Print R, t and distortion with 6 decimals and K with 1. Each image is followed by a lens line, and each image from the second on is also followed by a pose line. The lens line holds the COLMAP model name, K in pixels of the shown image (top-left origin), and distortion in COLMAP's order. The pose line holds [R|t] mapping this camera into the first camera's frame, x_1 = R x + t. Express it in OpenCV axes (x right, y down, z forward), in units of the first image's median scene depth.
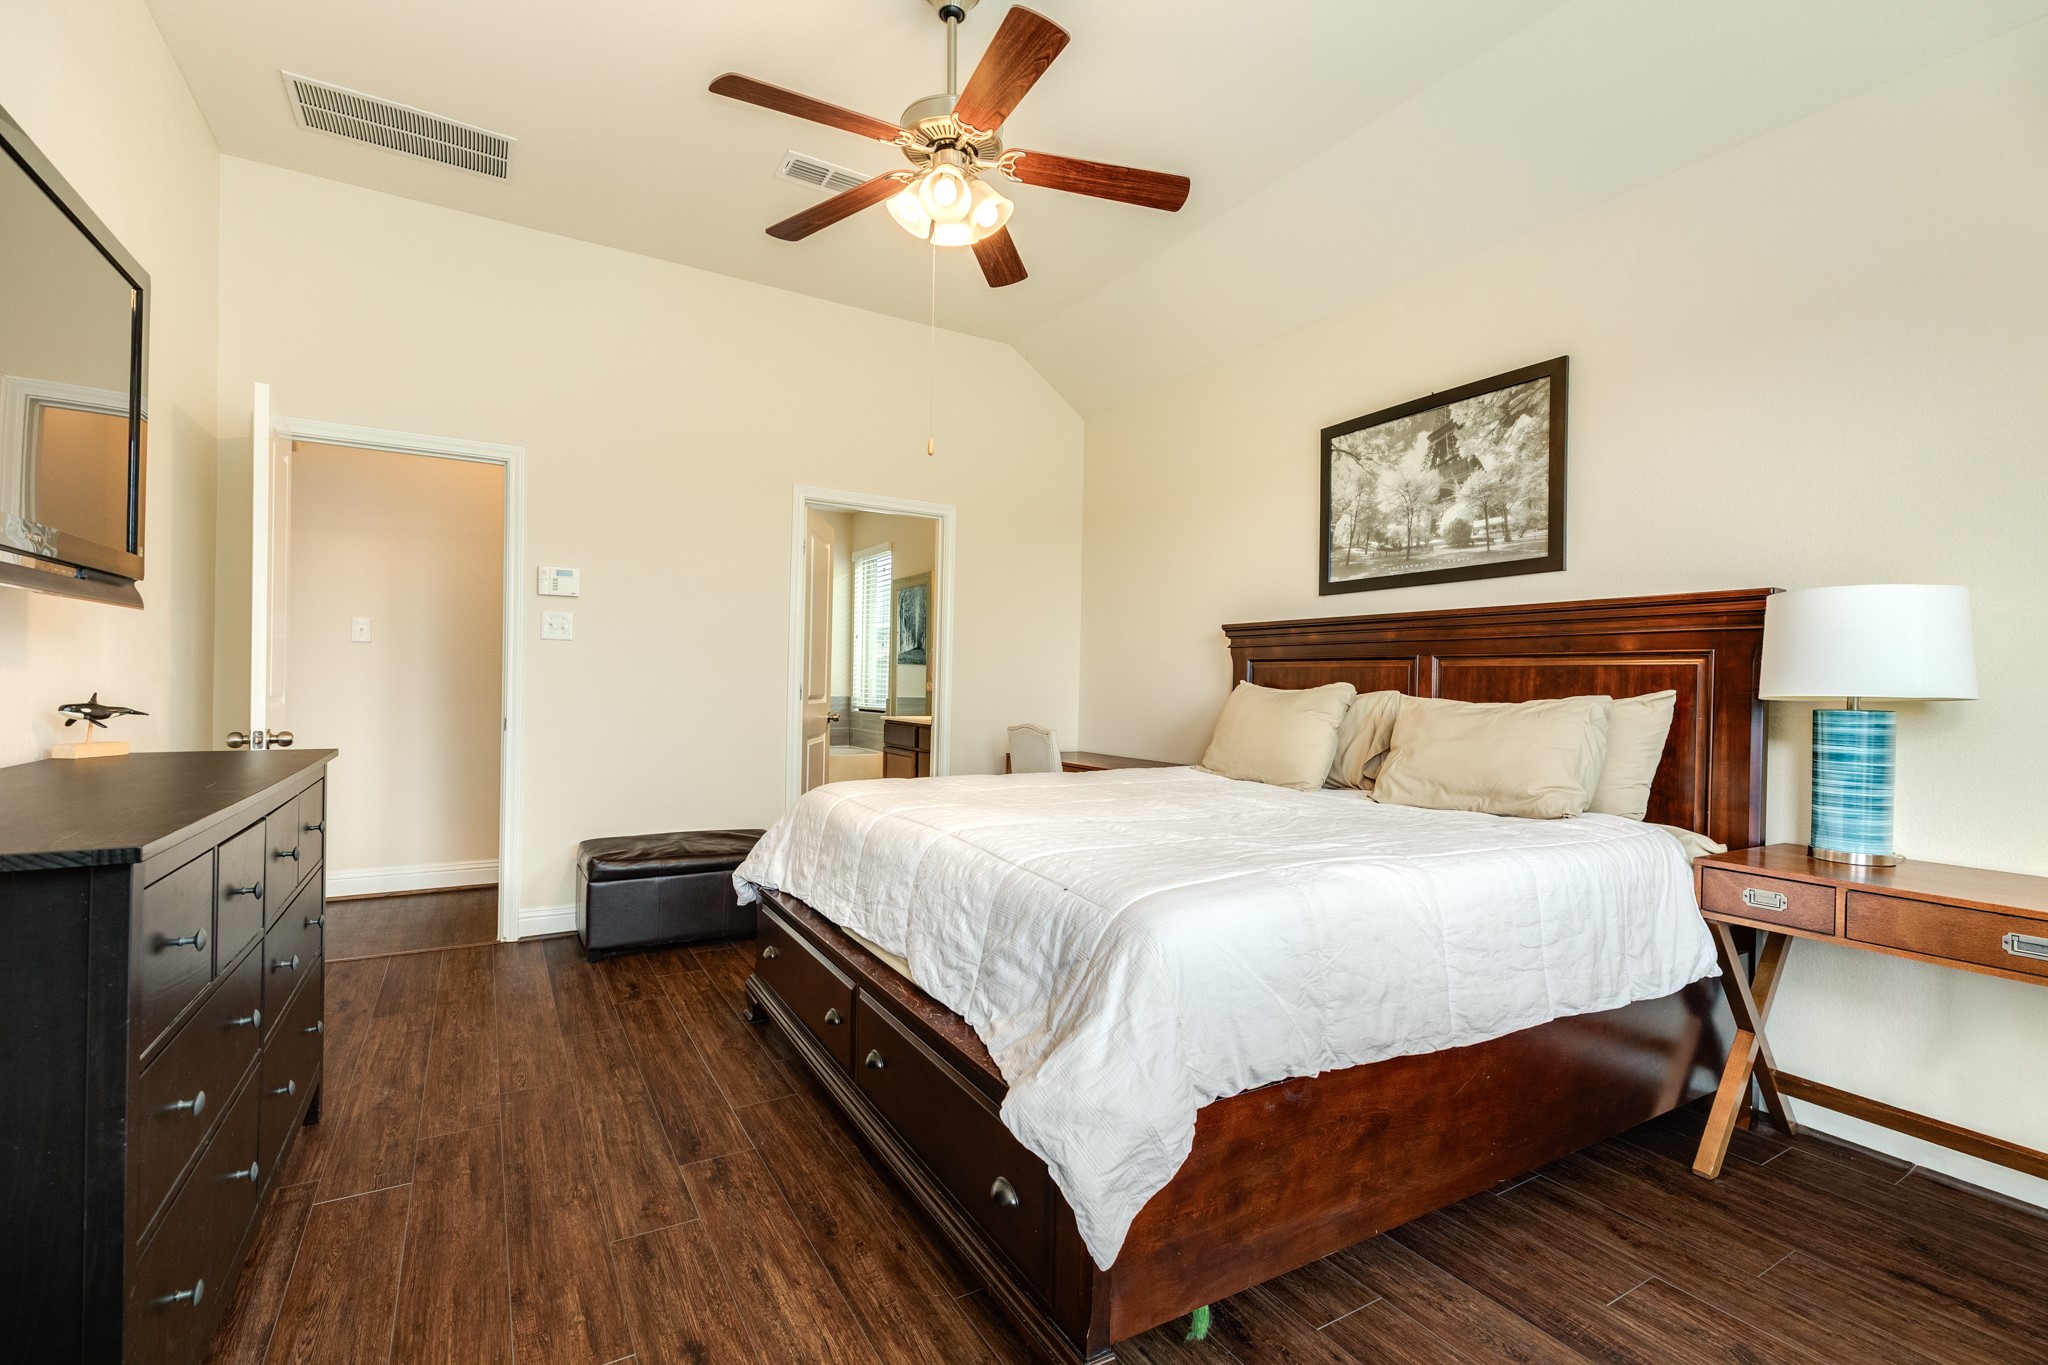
lens RADIAL K [[899.4, 0, 1028.9], [0, 899.4, 685.7], [0, 0, 1]] dist [-0.002419, 0.000046]
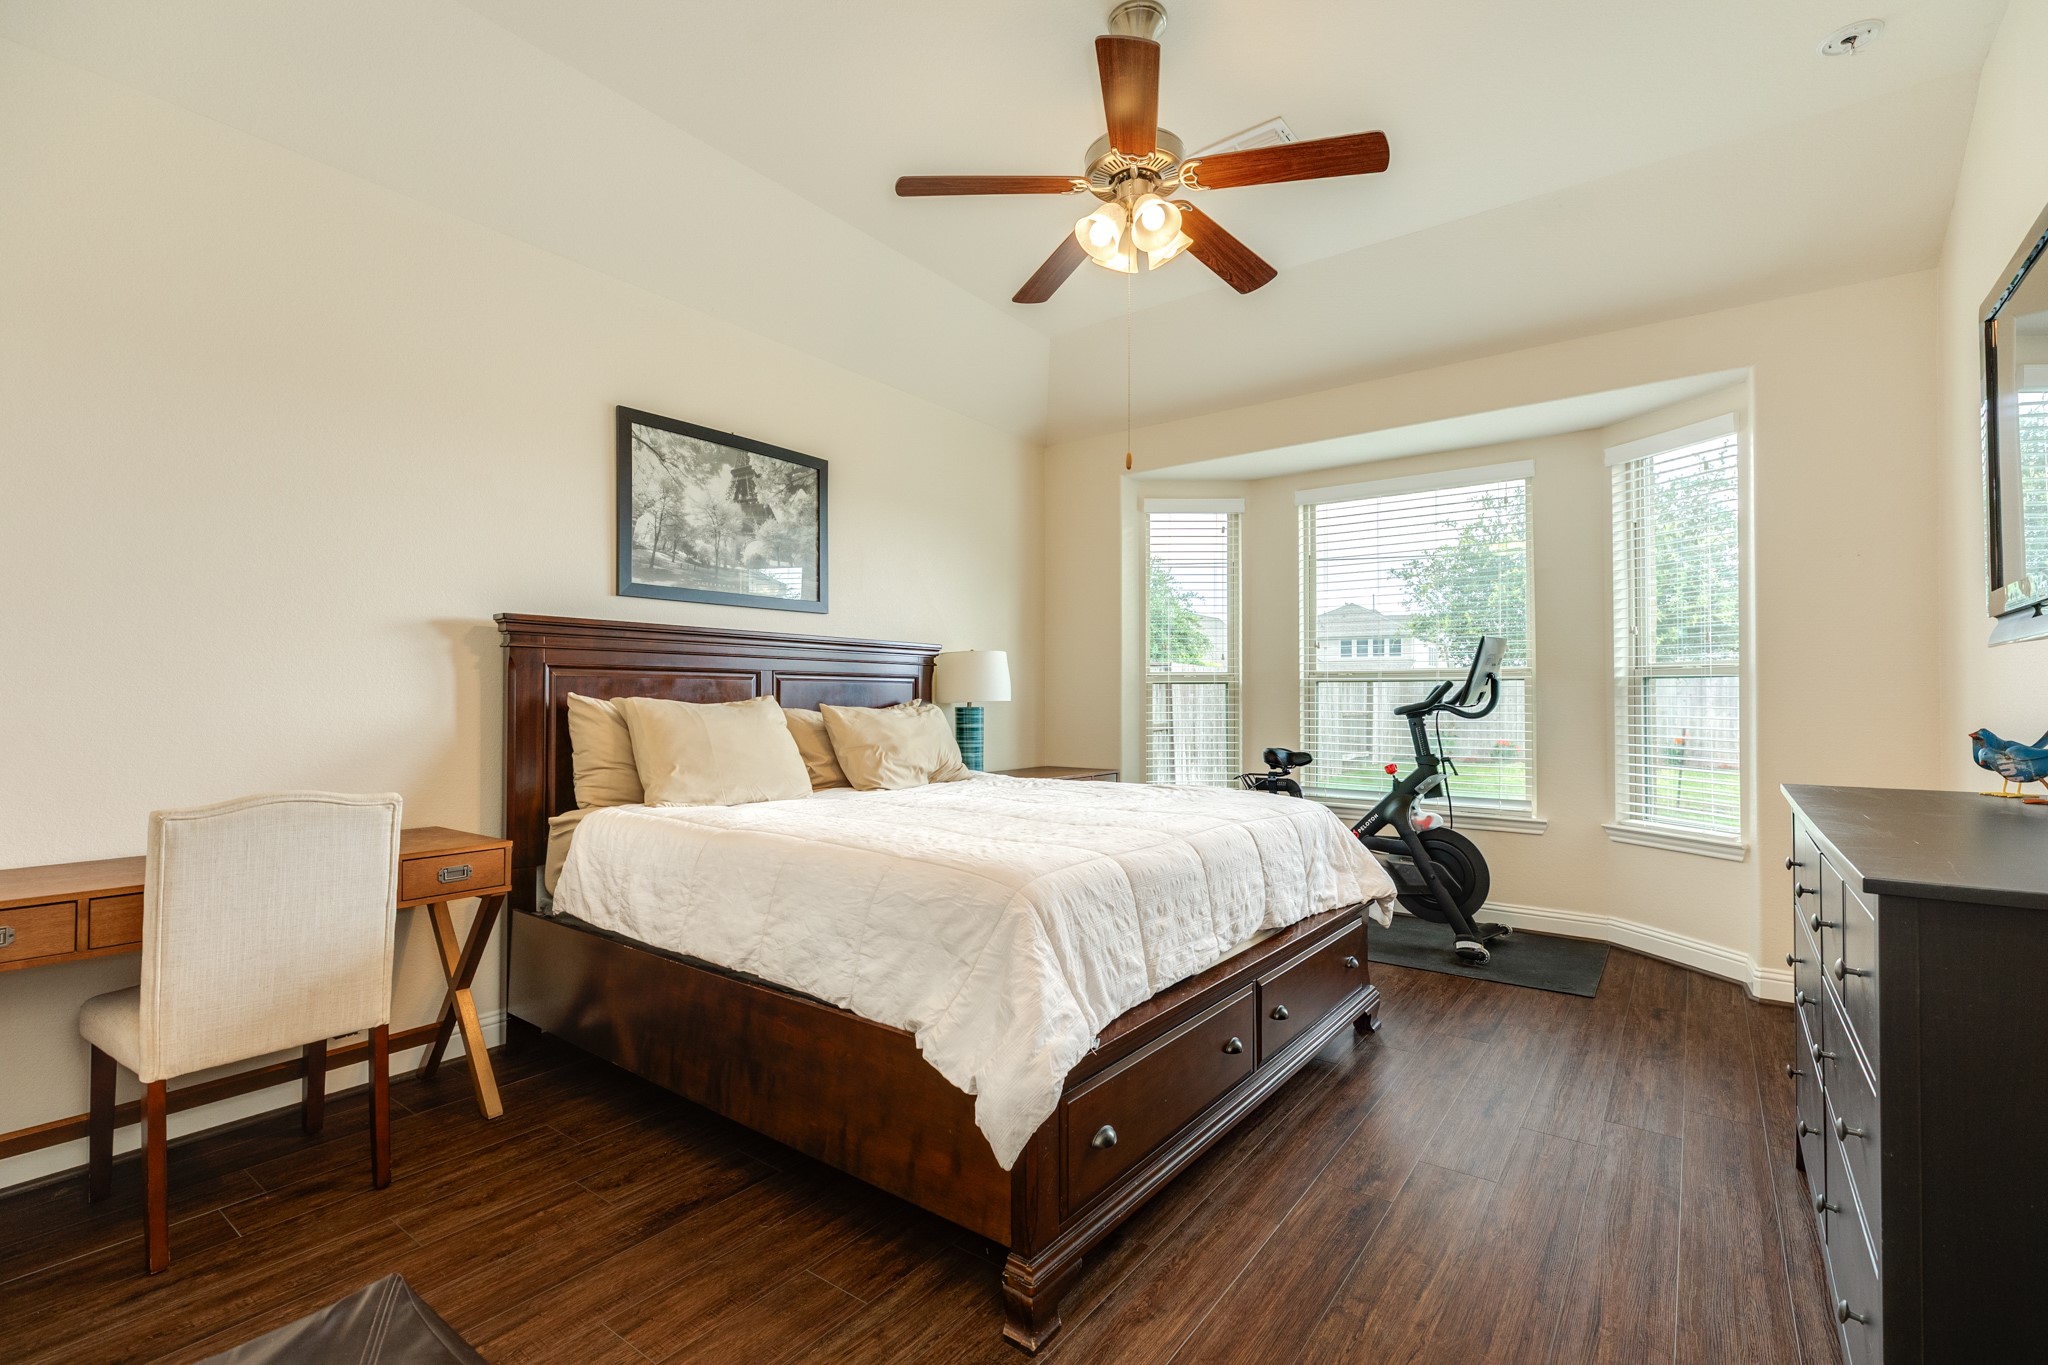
lens RADIAL K [[899.4, 0, 1033.4], [0, 899.4, 680.7], [0, 0, 1]] dist [-0.002419, 0.000046]
pose [[-0.373924, 0.009274, 0.927413, -0.699322], [-0.000284, 0.999949, -0.010114, -0.009615], [-0.927459, -0.004045, -0.373902, 1.050739]]
